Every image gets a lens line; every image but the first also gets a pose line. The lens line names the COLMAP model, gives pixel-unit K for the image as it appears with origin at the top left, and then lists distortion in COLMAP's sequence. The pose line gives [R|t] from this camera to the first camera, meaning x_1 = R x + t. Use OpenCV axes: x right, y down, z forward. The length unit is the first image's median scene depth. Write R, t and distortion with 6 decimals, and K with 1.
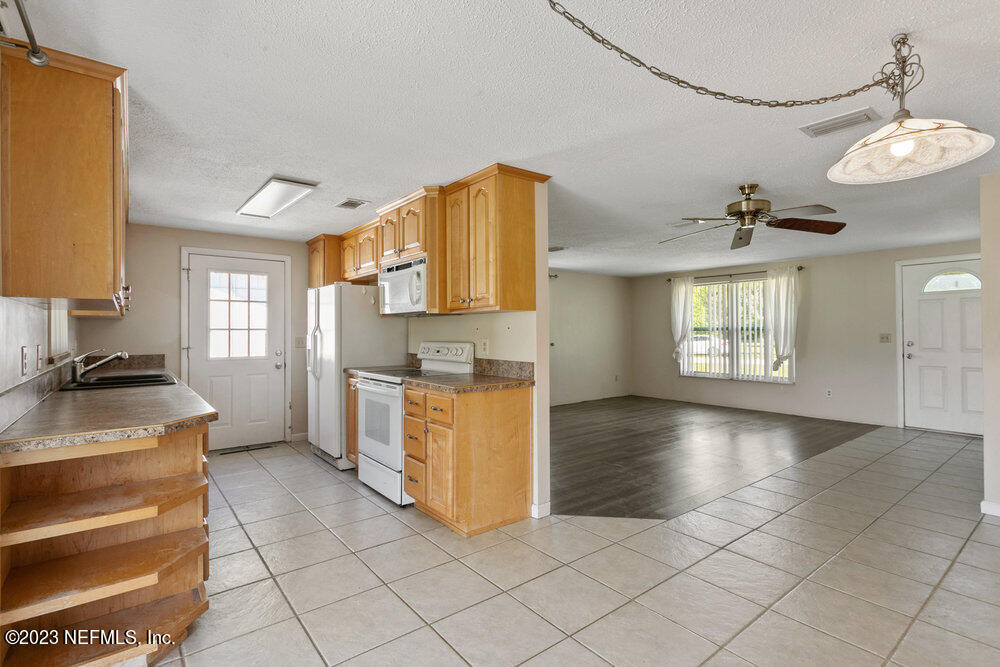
lens RADIAL K [[477.5, 0, 491.8], [0, 477.5, 332.6], [0, 0, 1]] dist [0.000135, 0.000139]
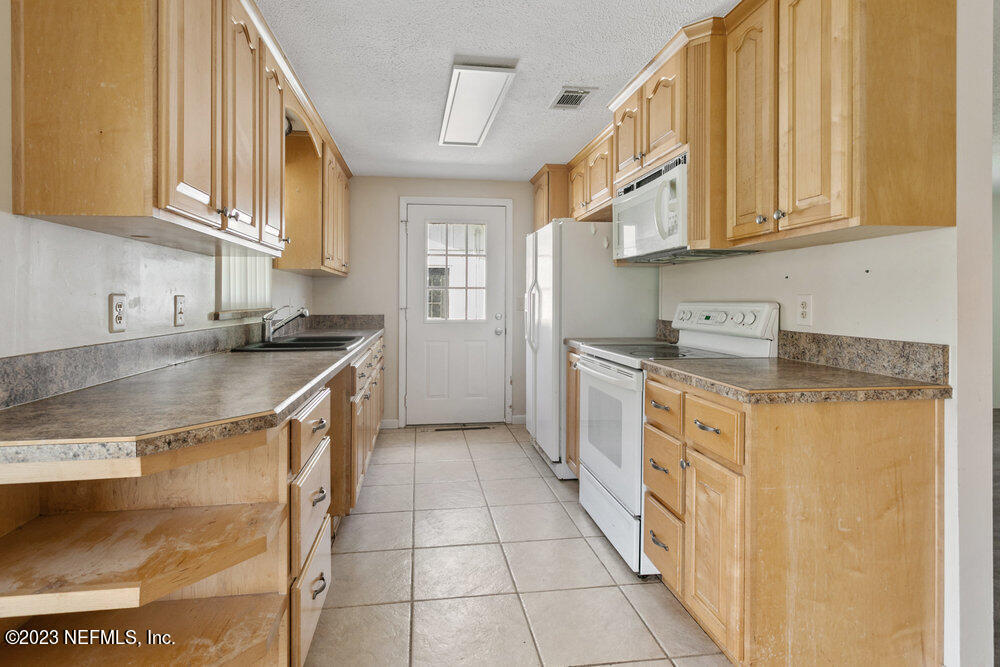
lens RADIAL K [[500.5, 0, 483.1], [0, 500.5, 302.1], [0, 0, 1]] dist [0.002510, 0.001090]
pose [[0.864227, 0.006413, -0.503061, -0.045597], [-0.004499, 0.999977, 0.005019, 0.020885], [0.503082, -0.002075, 0.864236, 0.357321]]
